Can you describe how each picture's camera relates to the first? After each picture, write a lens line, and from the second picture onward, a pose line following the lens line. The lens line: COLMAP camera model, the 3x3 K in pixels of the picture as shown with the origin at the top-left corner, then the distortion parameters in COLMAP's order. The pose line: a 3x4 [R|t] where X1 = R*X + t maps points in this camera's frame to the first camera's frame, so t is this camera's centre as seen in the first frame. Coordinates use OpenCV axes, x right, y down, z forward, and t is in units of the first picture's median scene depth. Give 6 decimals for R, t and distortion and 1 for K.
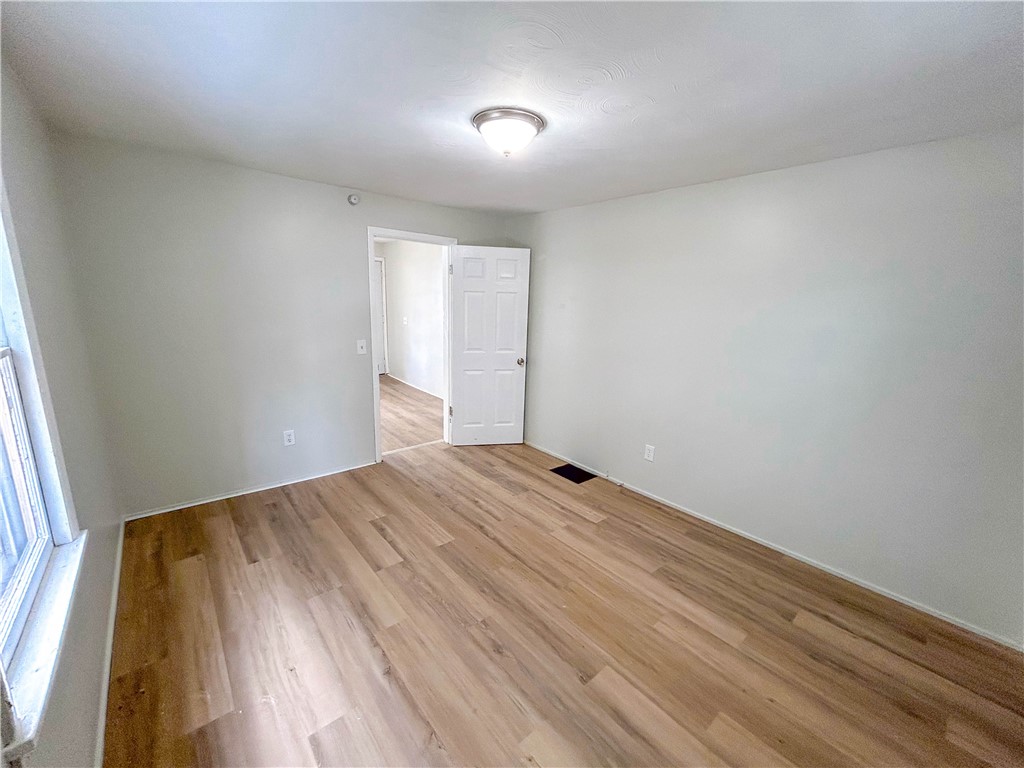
lens RADIAL K [[413.3, 0, 511.1], [0, 413.3, 383.3], [0, 0, 1]] dist [0.001949, 0.000624]
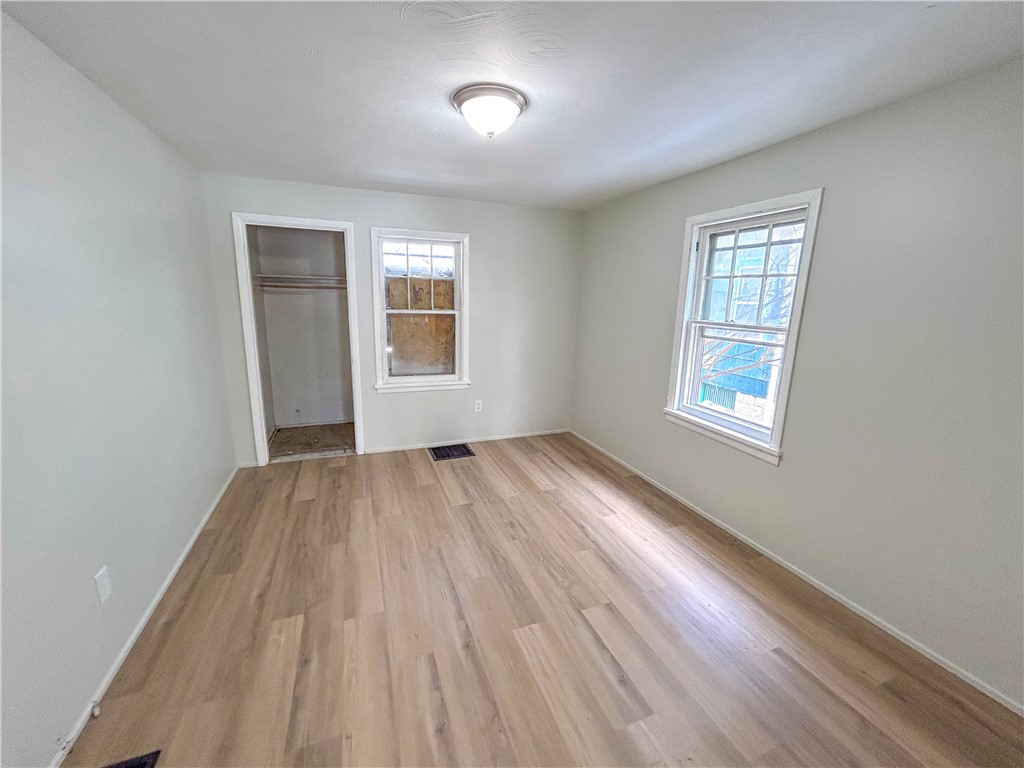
lens RADIAL K [[413.3, 0, 511.1], [0, 413.3, 383.3], [0, 0, 1]] dist [0.001949, 0.000624]
pose [[-0.941506, -0.121251, 0.314428, -0.363308], [0.019396, 0.911986, 0.409762, -0.356126], [-0.336438, 0.391892, -0.856289, 1.722720]]
